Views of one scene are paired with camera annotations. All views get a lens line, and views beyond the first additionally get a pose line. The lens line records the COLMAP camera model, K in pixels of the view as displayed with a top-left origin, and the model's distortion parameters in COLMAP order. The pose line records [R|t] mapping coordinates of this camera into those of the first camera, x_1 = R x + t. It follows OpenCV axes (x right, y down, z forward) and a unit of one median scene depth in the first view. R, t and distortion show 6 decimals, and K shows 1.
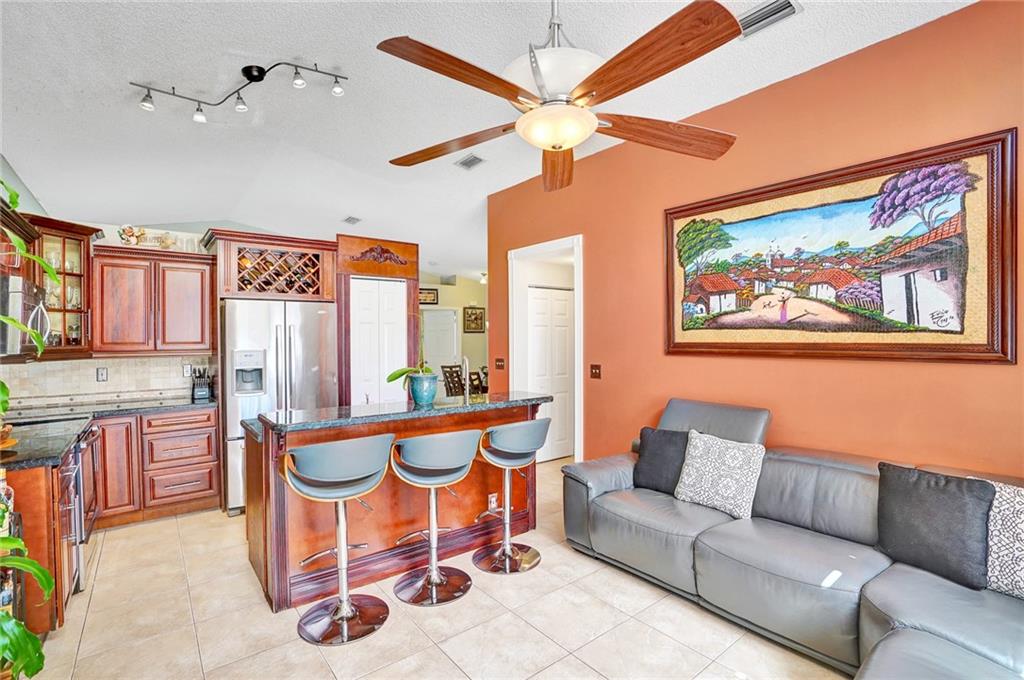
lens RADIAL K [[476.2, 0, 514.5], [0, 476.2, 339.2], [0, 0, 1]] dist [-0.068862, 0.025820]
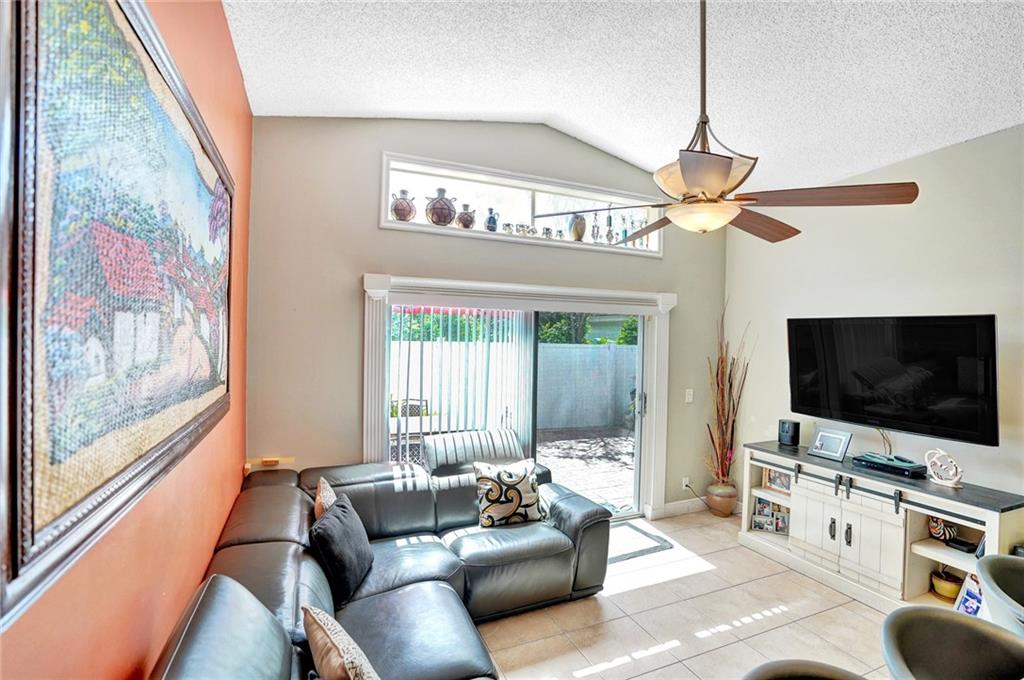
lens RADIAL K [[476.2, 0, 514.5], [0, 476.2, 339.2], [0, 0, 1]] dist [-0.068862, 0.025820]
pose [[-0.964333, -0.015813, 0.264221, 0.132300], [-0.013415, 0.999851, 0.010877, -0.081909], [-0.264354, 0.006944, -0.964401, 1.195861]]
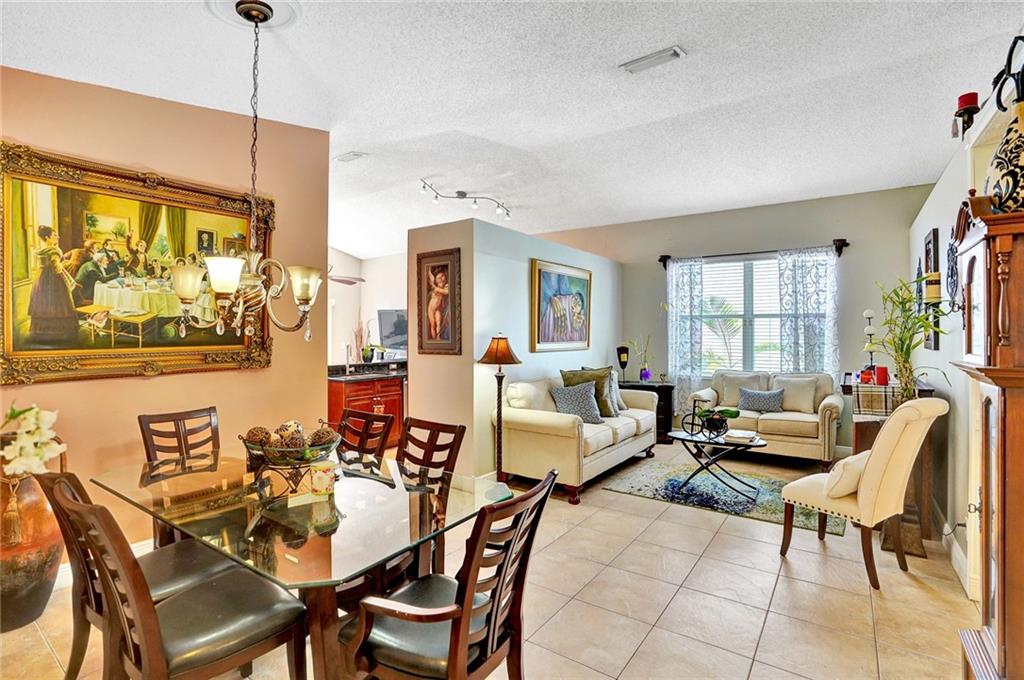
lens RADIAL K [[486.3, 0, 510.2], [0, 486.3, 333.9], [0, 0, 1]] dist [-0.055733, 0.020753]
pose [[-0.964385, 0.006894, -0.264411, -0.207930], [0.004674, 0.999948, 0.009024, -0.006540], [0.264460, 0.007466, -0.964368, 2.935434]]
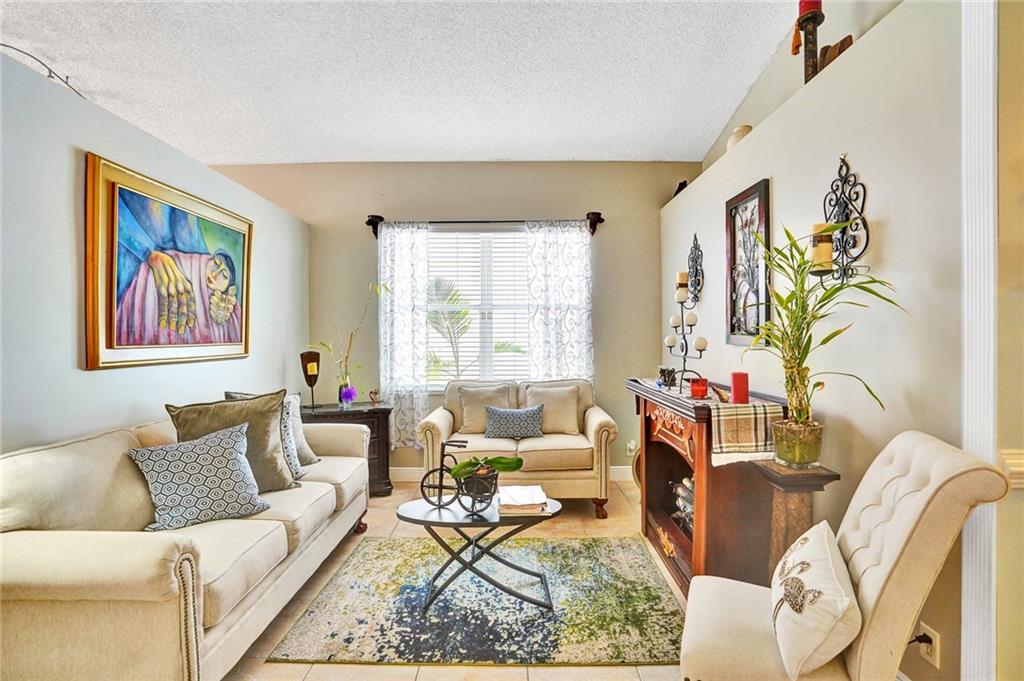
lens RADIAL K [[476.2, 0, 514.5], [0, 476.2, 339.7], [0, 0, 1]] dist [-0.068862, 0.025820]
pose [[-0.626605, 0.015671, -0.779180, -0.551670], [0.006408, 0.999868, 0.014956, 0.019506], [0.779311, 0.004379, -0.626622, 2.331915]]
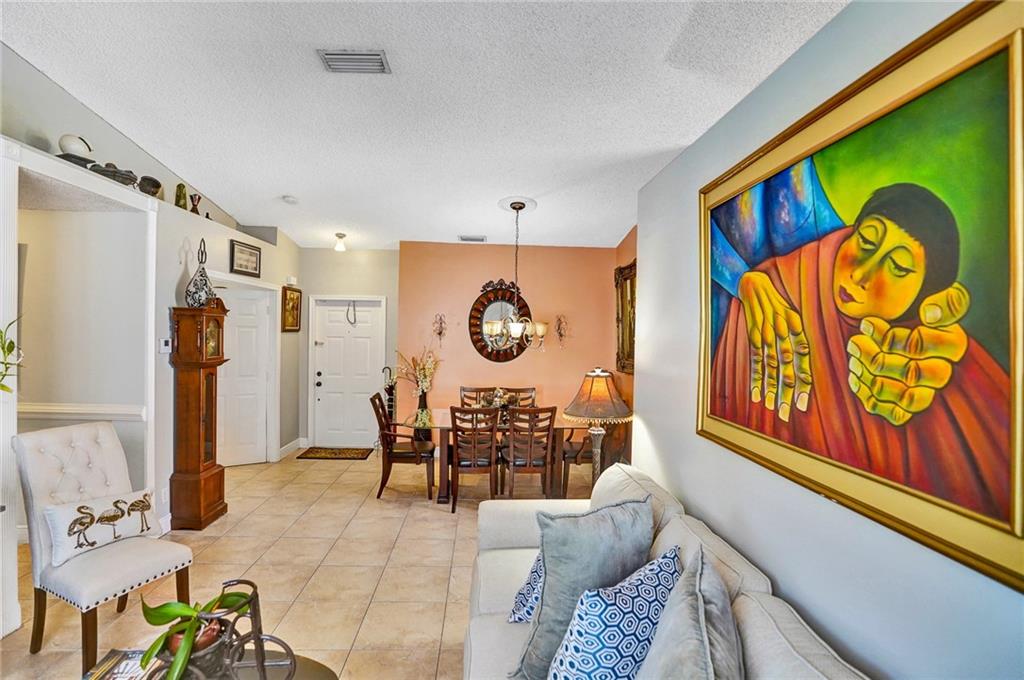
lens RADIAL K [[486.3, 0, 510.2], [0, 486.3, 333.9], [0, 0, 1]] dist [-0.055733, 0.020753]
pose [[0.583645, 0.013873, 0.811891, -1.254913], [-0.021044, 0.999777, -0.001956, -0.048039], [-0.811736, -0.015944, 0.583806, 1.365778]]
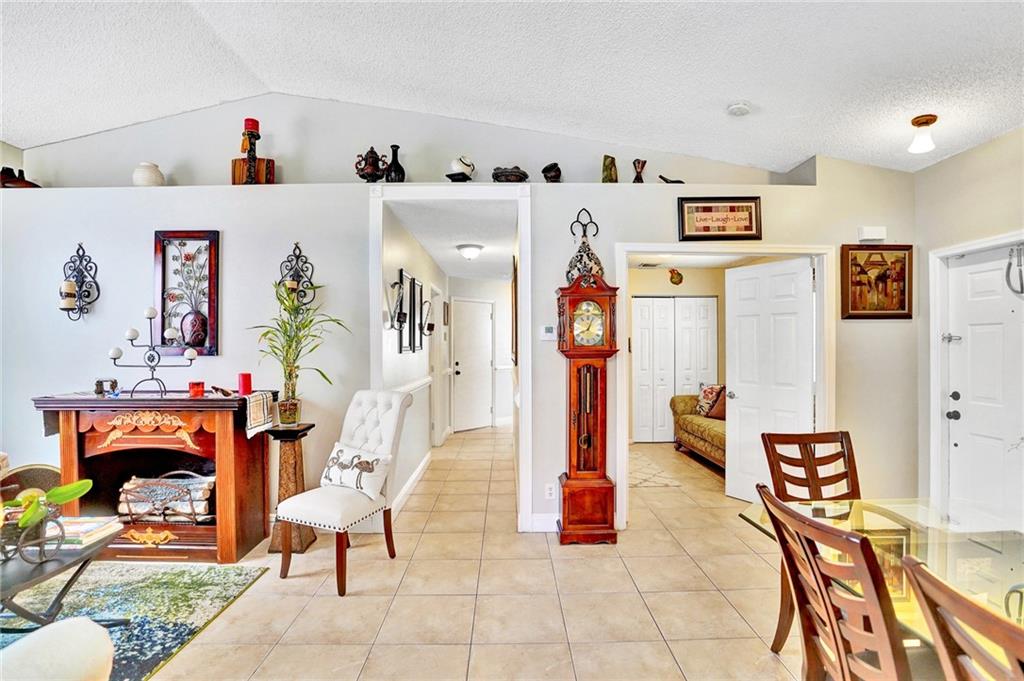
lens RADIAL K [[493.7, 0, 515.7], [0, 493.7, 344.5], [0, 0, 1]] dist [-0.069496, 0.032030]
pose [[0.790185, 0.003659, -0.612857, -0.243564], [-0.002684, 0.999993, 0.002509, 0.015857], [0.612862, -0.000337, 0.790190, 1.749541]]
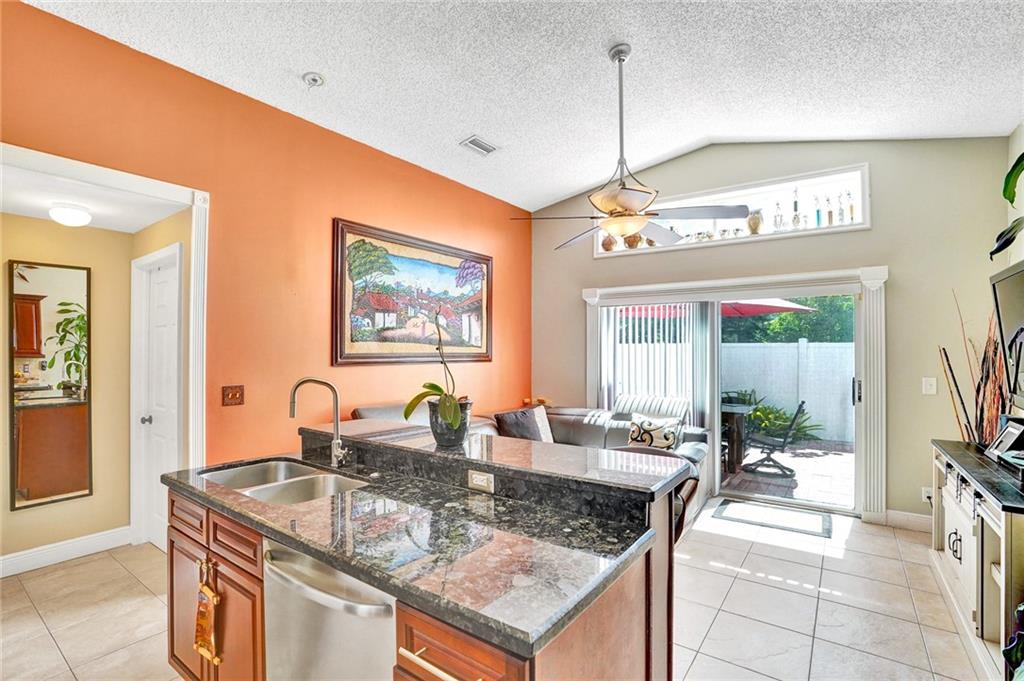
lens RADIAL K [[476.2, 0, 514.5], [0, 476.2, 339.7], [0, 0, 1]] dist [-0.068862, 0.025820]
pose [[-0.276704, 0.026351, 0.960594, -0.768741], [0.005144, 0.999650, -0.025941, 0.005373], [-0.960941, -0.002236, -0.276743, 0.989441]]
